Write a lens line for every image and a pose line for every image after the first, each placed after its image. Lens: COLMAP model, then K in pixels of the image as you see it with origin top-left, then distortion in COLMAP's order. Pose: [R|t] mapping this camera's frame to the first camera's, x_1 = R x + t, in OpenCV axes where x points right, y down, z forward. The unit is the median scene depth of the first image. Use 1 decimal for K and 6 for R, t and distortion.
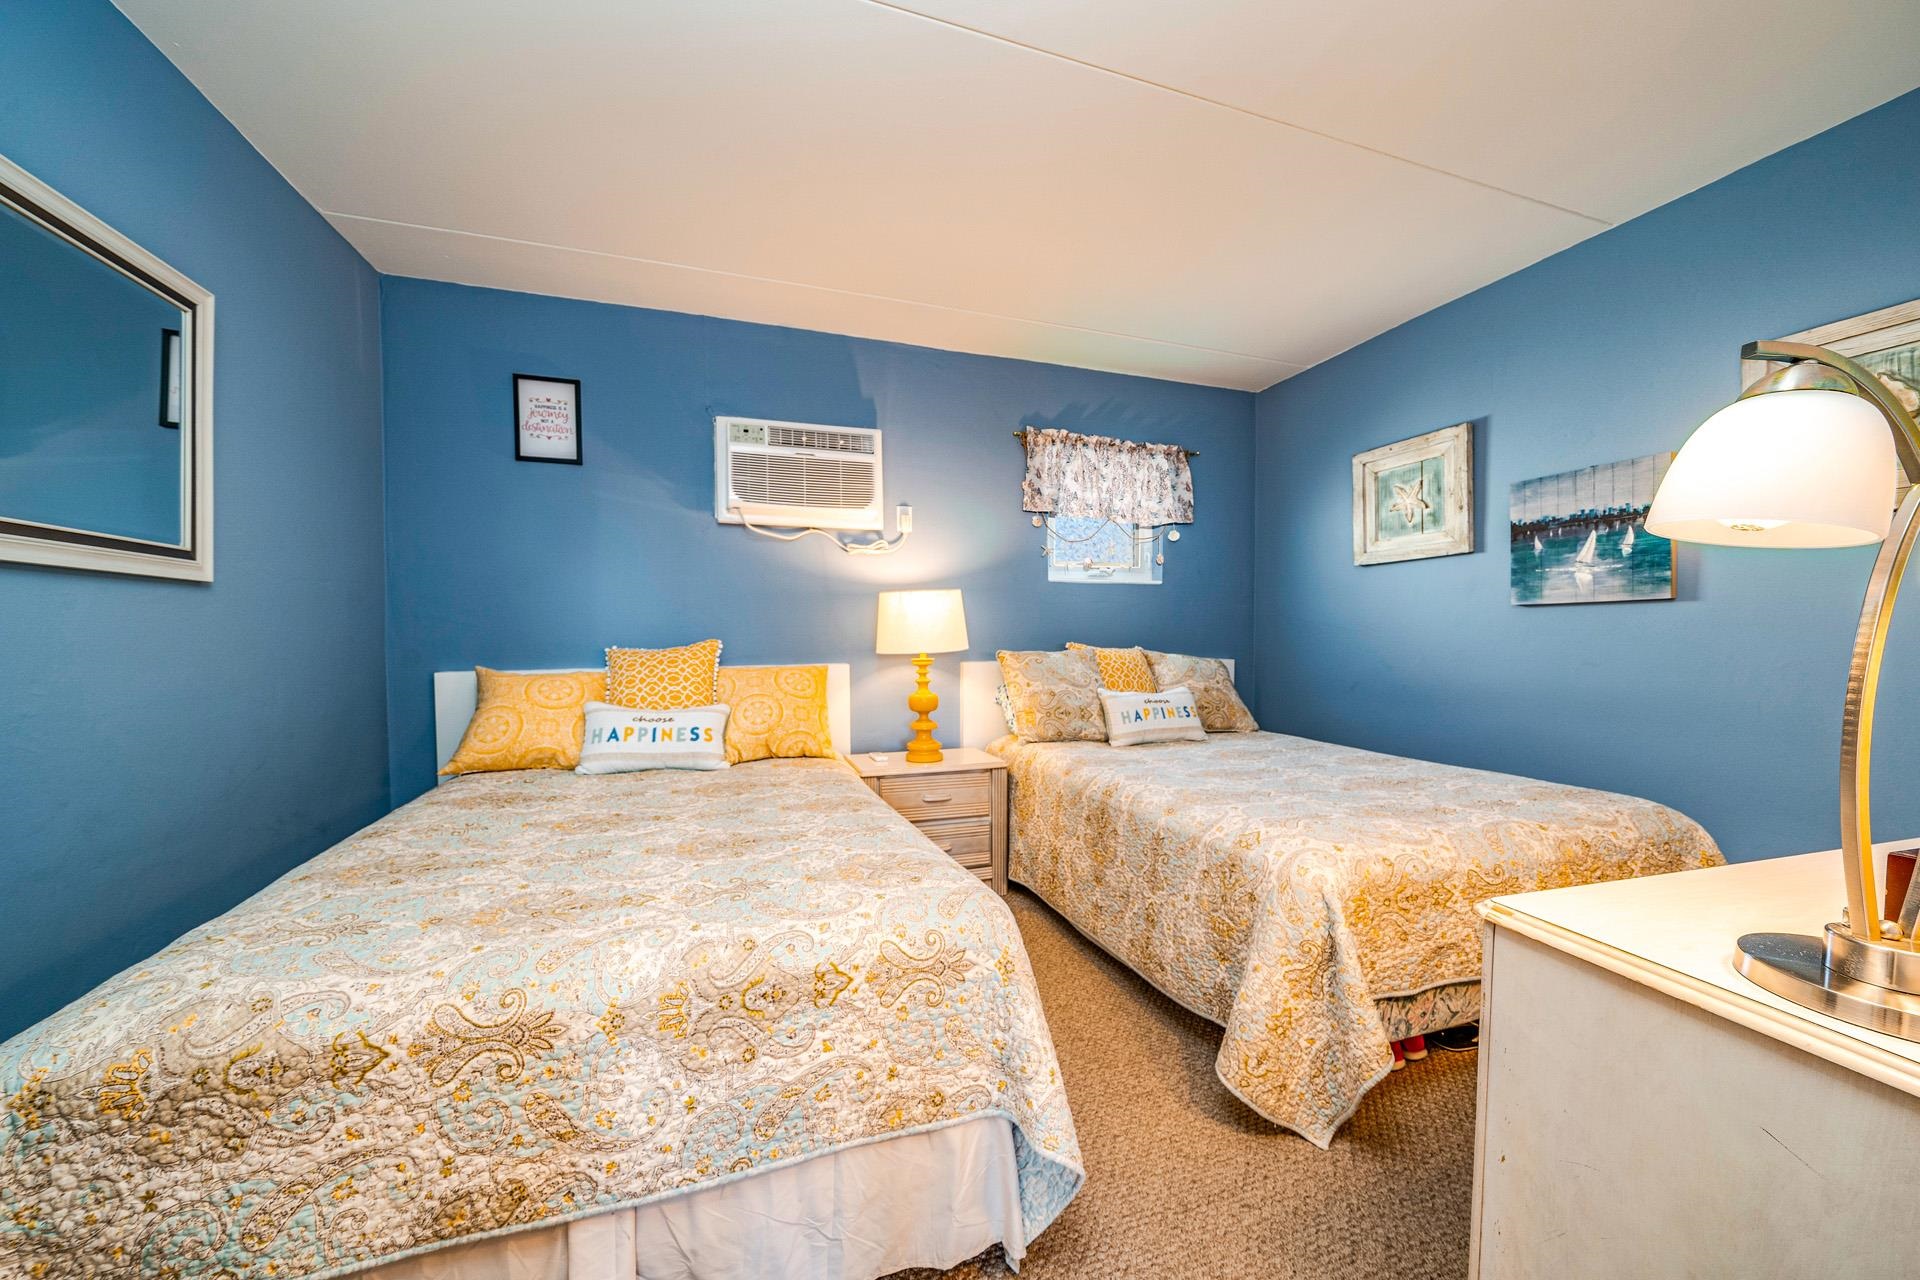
lens RADIAL K [[670.4, 0, 968.7], [0, 670.4, 651.5], [0, 0, 1]] dist [-0.003072, -0.000461]
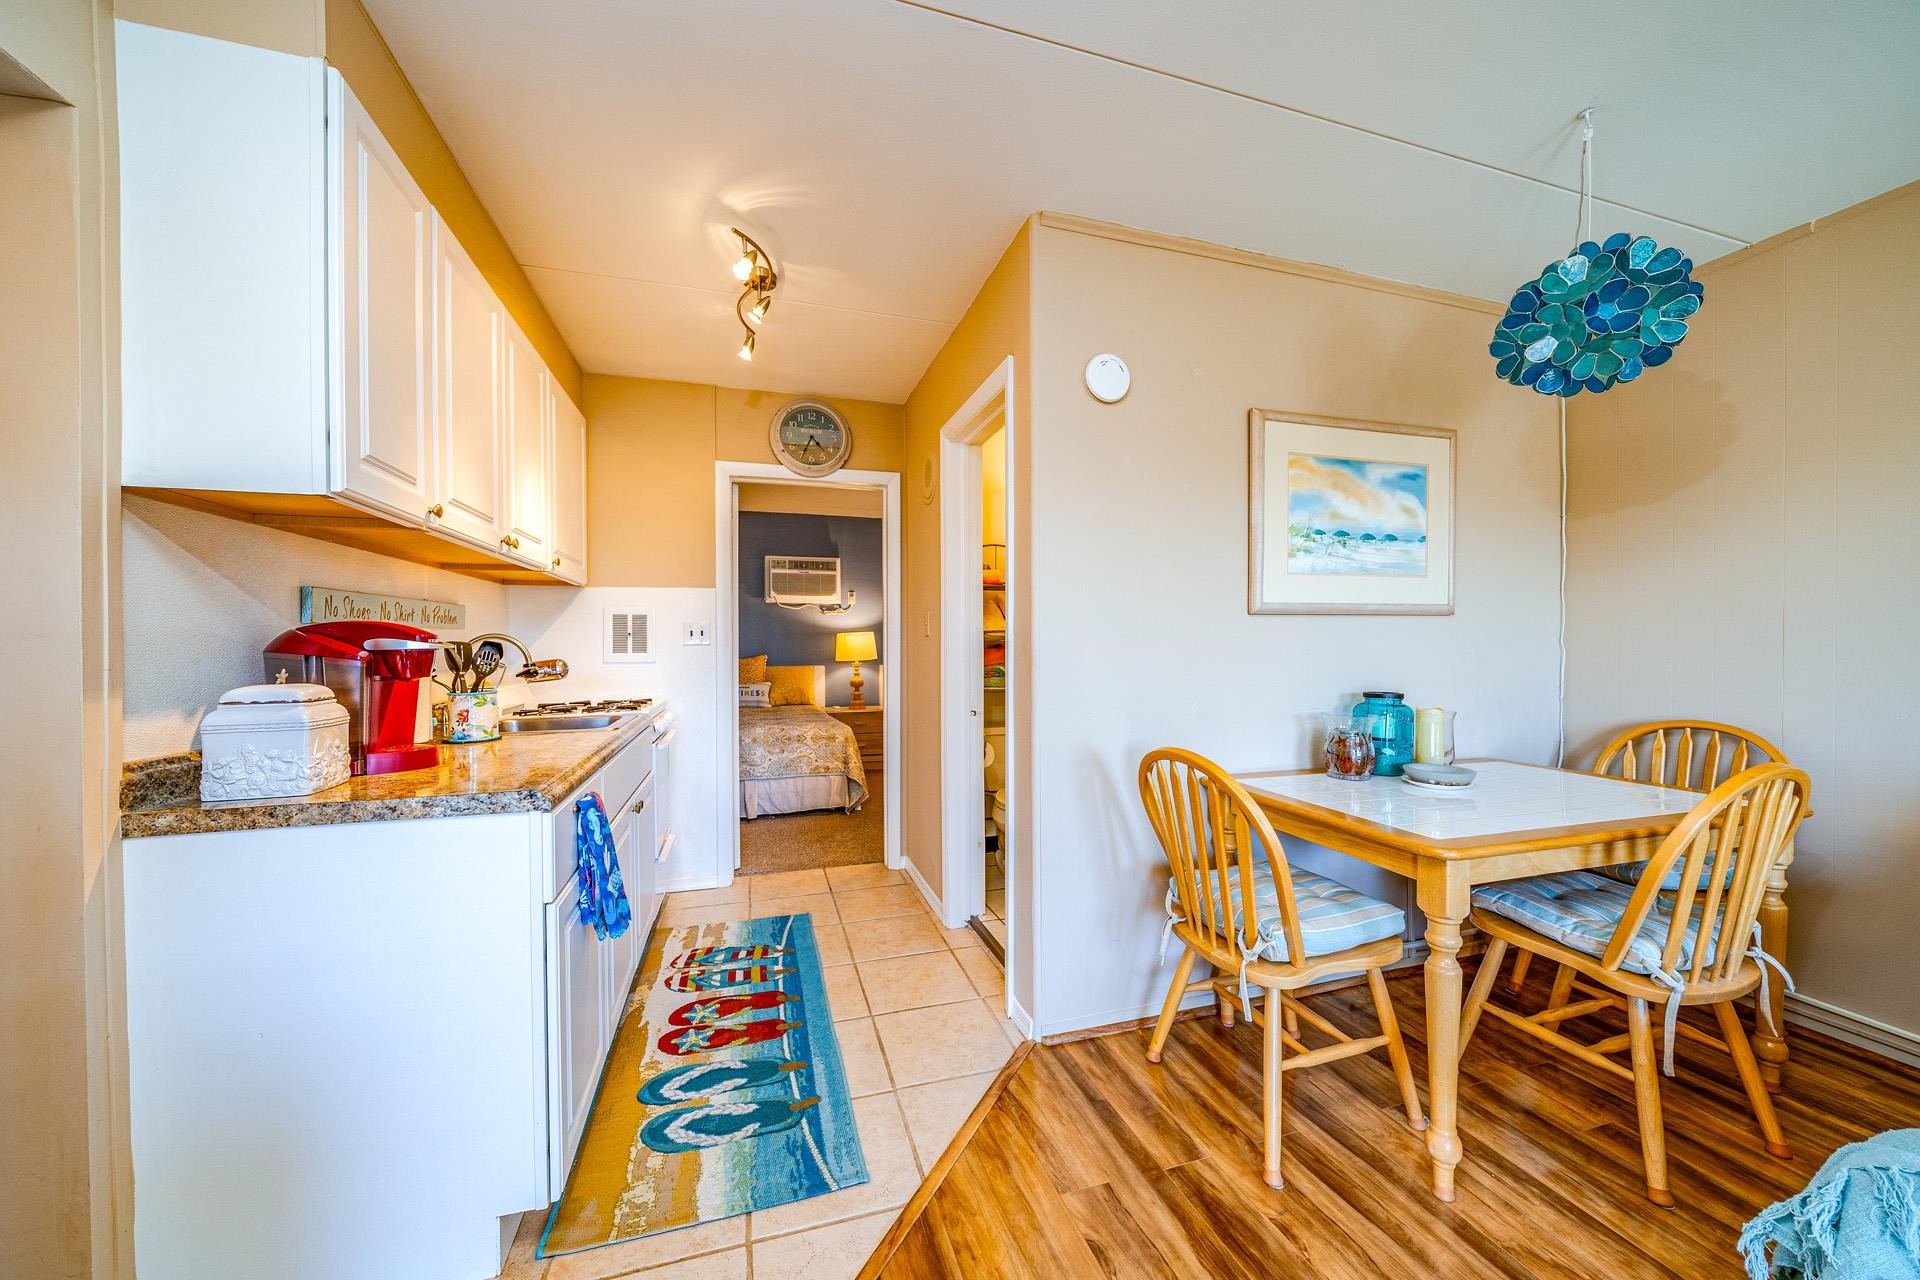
lens RADIAL K [[670.4, 0, 948.8], [0, 670.4, 641.2], [0, 0, 1]] dist [-0.003072, -0.000461]
pose [[0.998744, 0.004152, -0.049929, 0.339027], [-0.005443, 0.999653, -0.025757, -0.008288], [0.049804, 0.025997, 0.998421, -1.175907]]
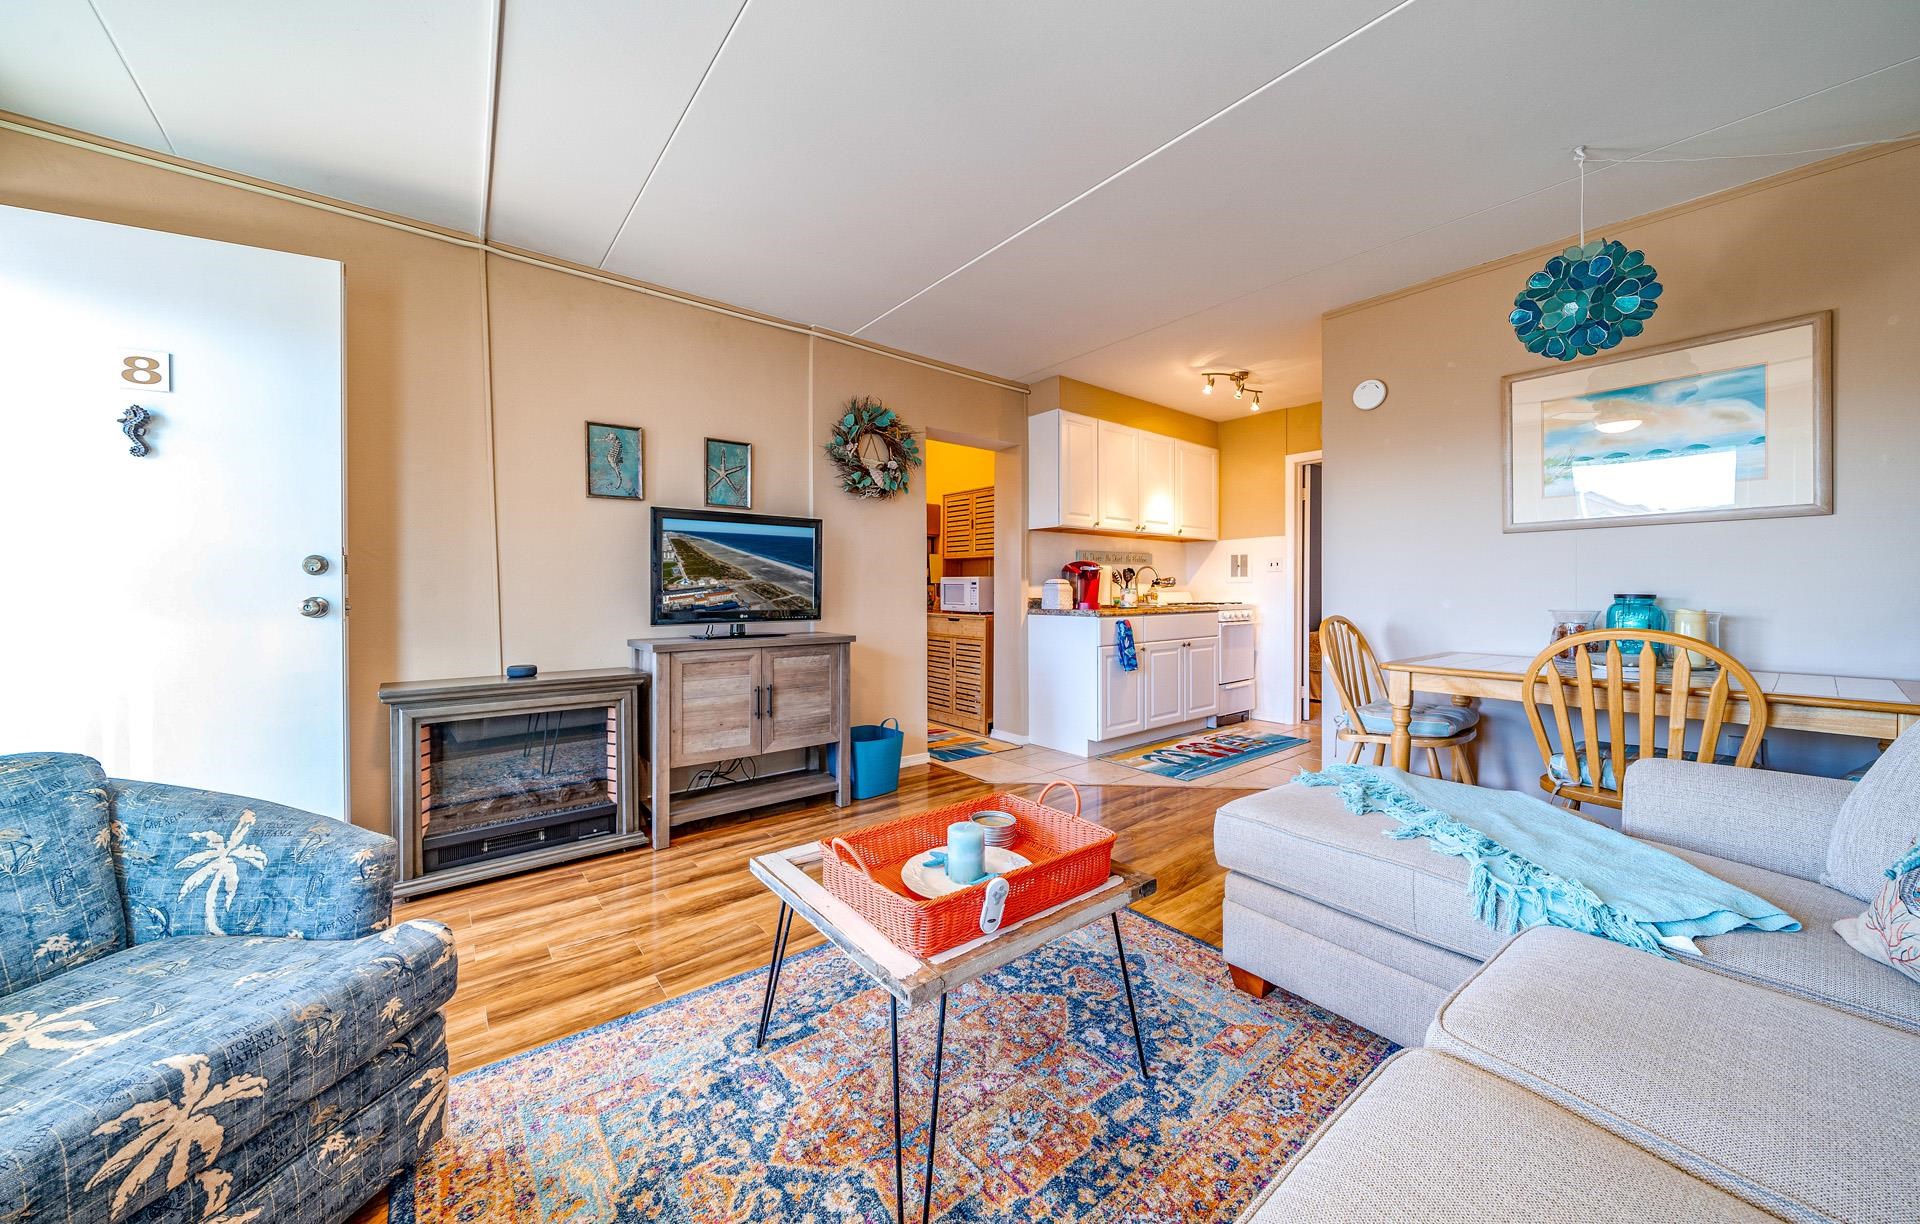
lens RADIAL K [[662.9, 0, 967.2], [0, 662.9, 591.9], [0, 0, 1]] dist [-0.000587, -0.001267]
pose [[0.337079, 0.008866, -0.941435, 1.335071], [-0.024167, 0.999708, 0.000761, 0.048333], [0.941166, 0.022495, 0.337194, -1.499314]]
